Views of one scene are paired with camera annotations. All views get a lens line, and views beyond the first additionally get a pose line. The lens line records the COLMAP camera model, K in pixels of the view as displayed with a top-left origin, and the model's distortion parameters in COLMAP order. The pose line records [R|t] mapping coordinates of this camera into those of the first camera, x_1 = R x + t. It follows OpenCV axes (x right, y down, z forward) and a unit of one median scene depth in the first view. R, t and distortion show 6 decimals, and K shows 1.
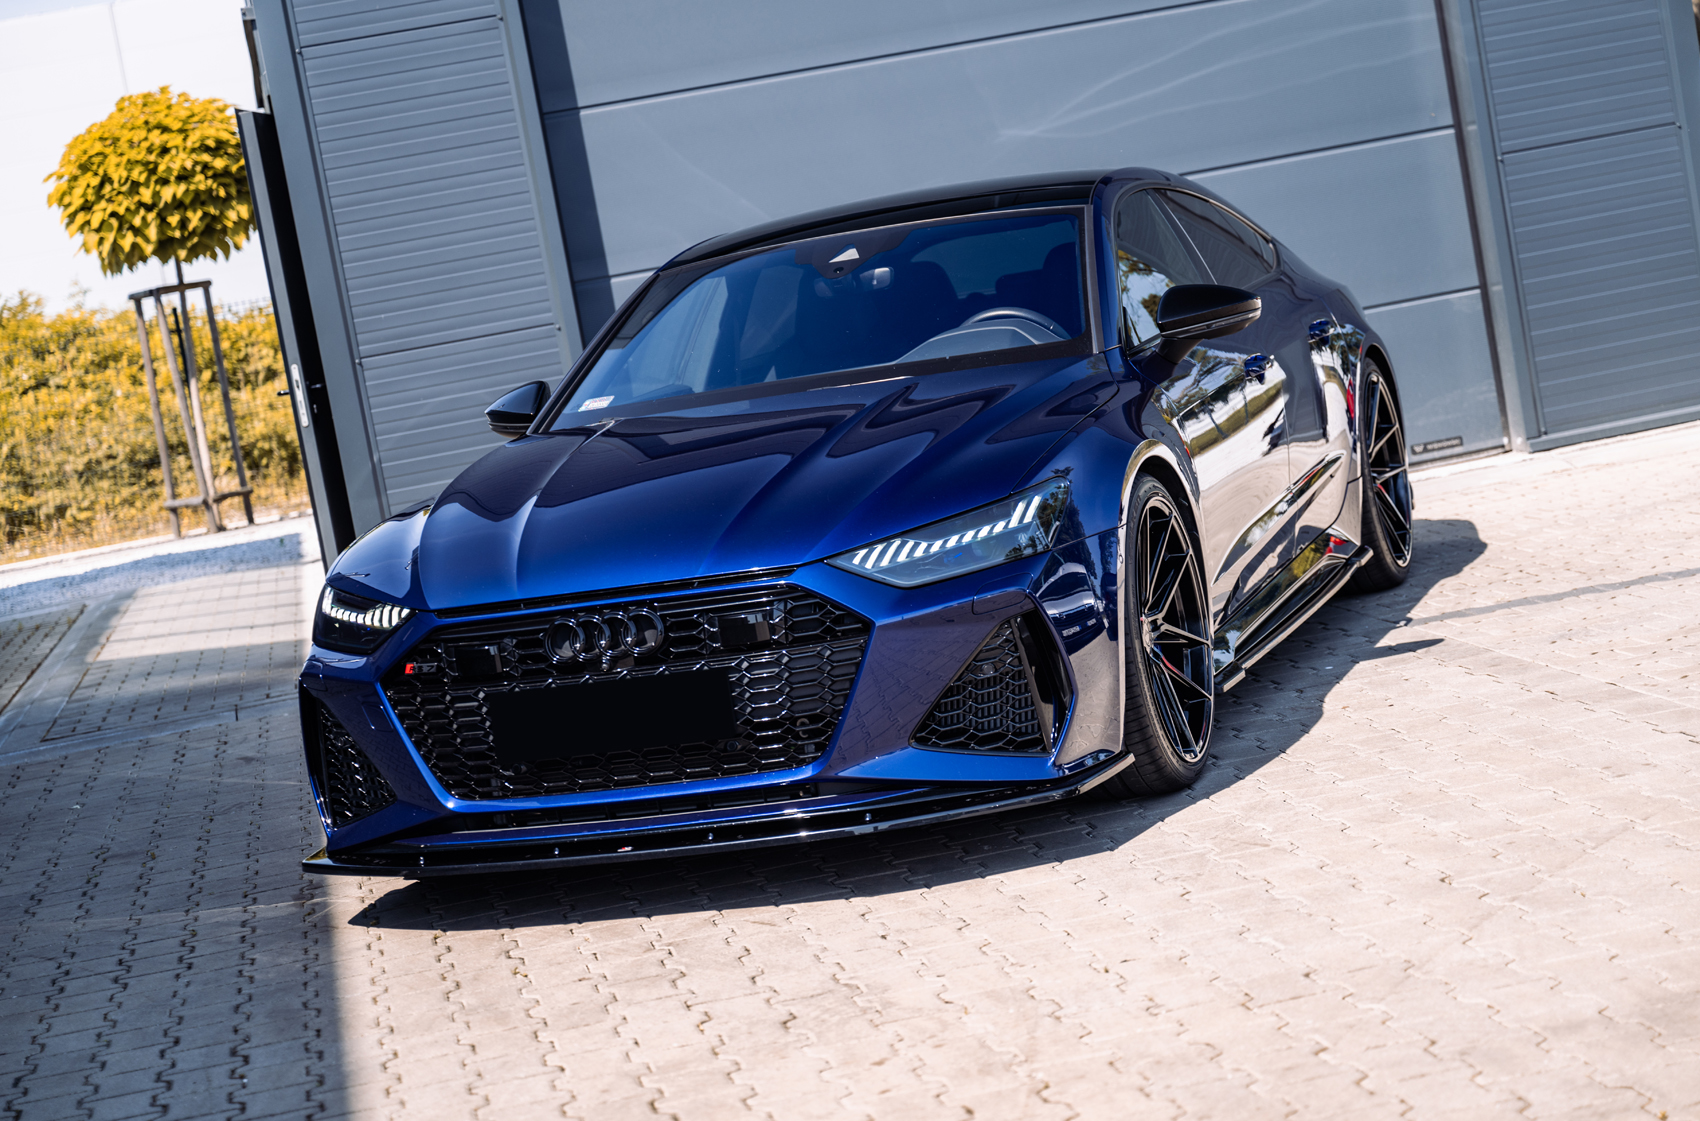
lens RADIAL K [[3392.3, 0, 850.0], [0, 3392.3, 560.5], [0, 0, 1]] dist [0.046845, 0.125136]
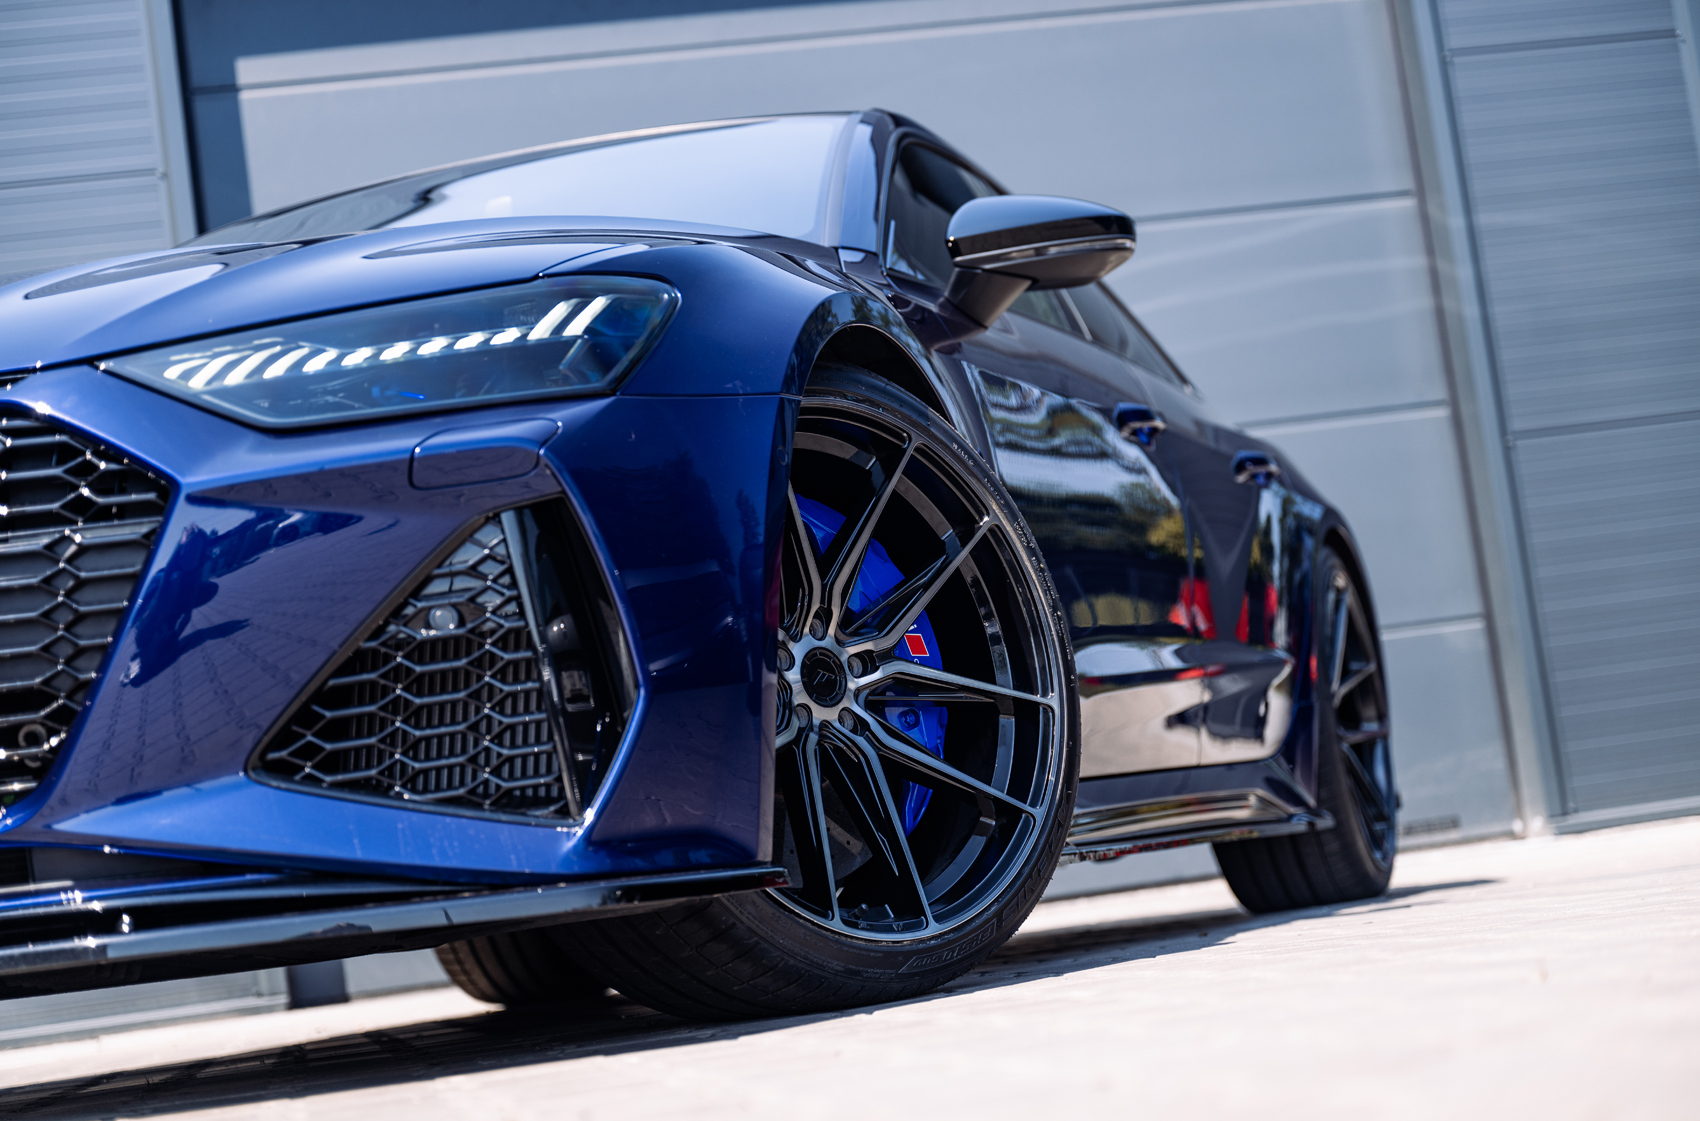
lens RADIAL K [[3097.9, 0, 850.0], [0, 3097.9, 560.5], [0, 0, 1]] dist [-0.045928, -0.024400]
pose [[0.998882, 0.046062, -0.010636, 0.097020], [-0.047273, 0.972519, -0.227976, 0.113663], [-0.000158, 0.228224, 0.973609, 0.605065]]
